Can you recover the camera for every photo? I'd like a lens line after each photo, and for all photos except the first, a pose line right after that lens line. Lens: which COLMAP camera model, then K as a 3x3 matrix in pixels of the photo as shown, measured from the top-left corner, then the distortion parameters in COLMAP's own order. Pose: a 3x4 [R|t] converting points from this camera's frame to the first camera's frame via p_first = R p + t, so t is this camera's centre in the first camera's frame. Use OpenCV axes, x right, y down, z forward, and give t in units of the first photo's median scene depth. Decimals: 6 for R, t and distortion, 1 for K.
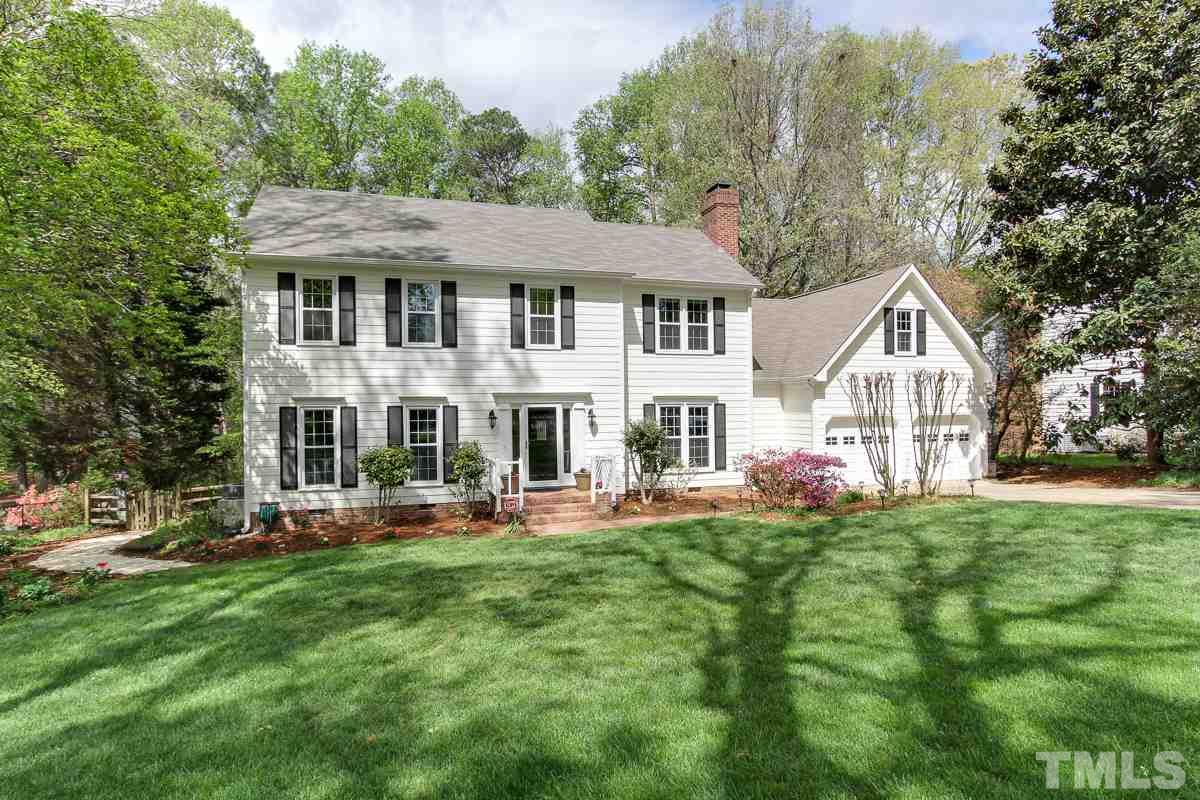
lens RADIAL K [[638.7, 0, 600.7], [0, 638.7, 396.6], [0, 0, 1]] dist [-0.000286, 0.001549]
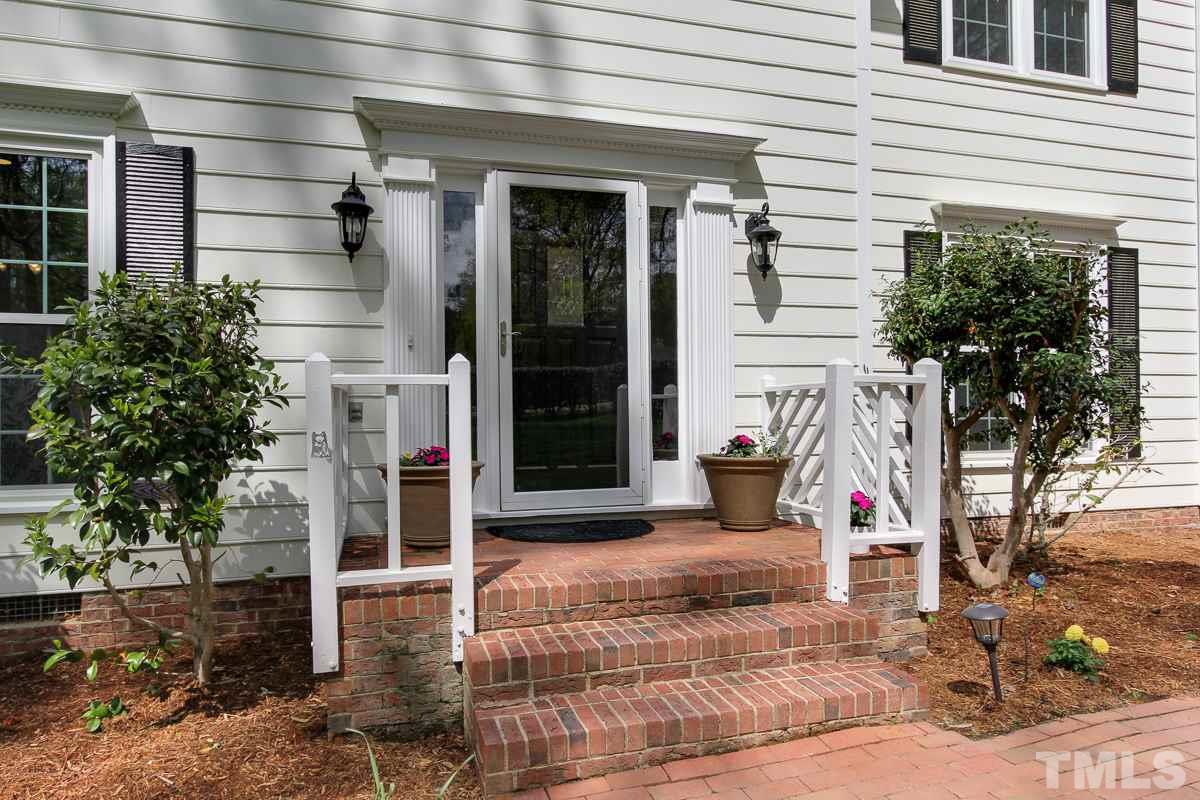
lens RADIAL K [[638.7, 0, 599.0], [0, 638.7, 403.8], [0, 0, 1]] dist [-0.000286, 0.001549]
pose [[0.999884, 0.003195, -0.014905, -0.075229], [-0.003222, 0.999993, -0.001789, 0.098718], [0.014900, 0.001836, 0.999887, 0.747442]]
